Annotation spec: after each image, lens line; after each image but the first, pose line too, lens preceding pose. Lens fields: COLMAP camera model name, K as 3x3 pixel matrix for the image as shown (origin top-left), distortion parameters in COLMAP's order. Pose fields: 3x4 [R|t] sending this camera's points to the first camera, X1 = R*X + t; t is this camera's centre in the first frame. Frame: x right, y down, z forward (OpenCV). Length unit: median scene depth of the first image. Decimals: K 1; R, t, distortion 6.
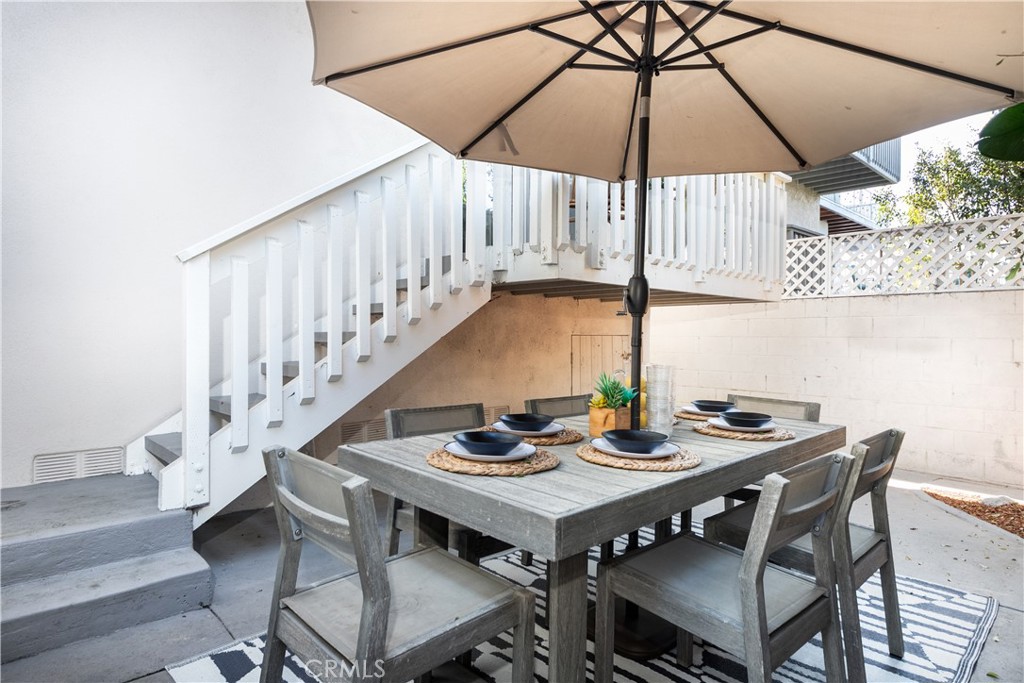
lens RADIAL K [[574.5, 0, 513.9], [0, 574.5, 342.1], [0, 0, 1]] dist [-0.005546, 0.002305]
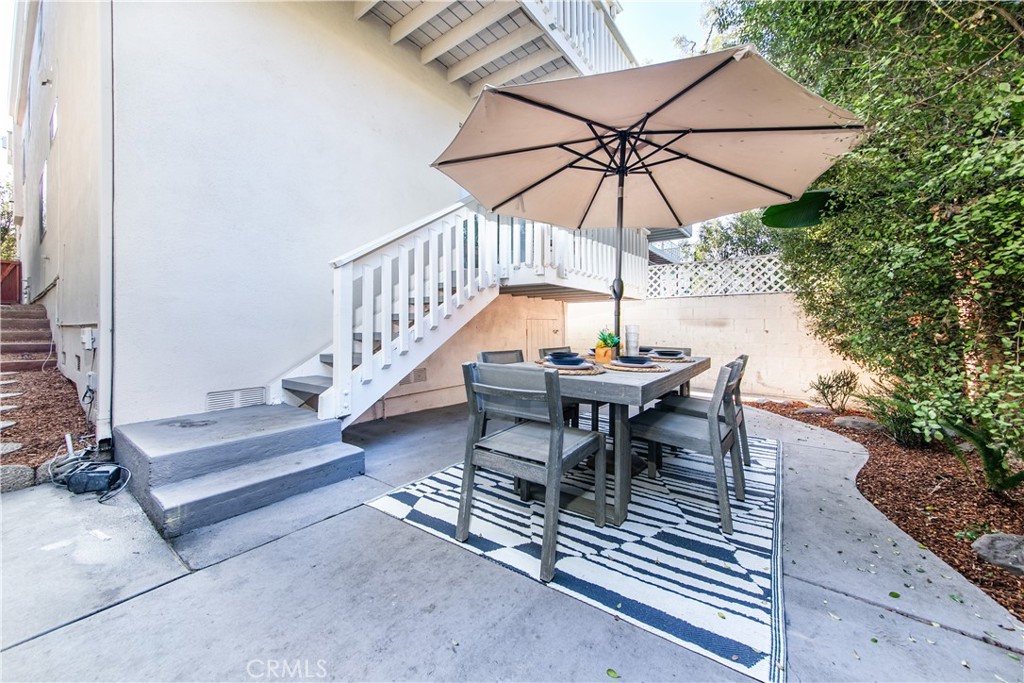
lens RADIAL K [[373.5, 0, 496.4], [0, 373.5, 324.3], [0, 0, 1]] dist [0.000689, -0.000029]
pose [[0.986048, 0.001099, 0.166455, -0.303922], [0.002688, 0.999743, -0.022522, 0.049446], [-0.166437, 0.022655, 0.985792, -0.124287]]
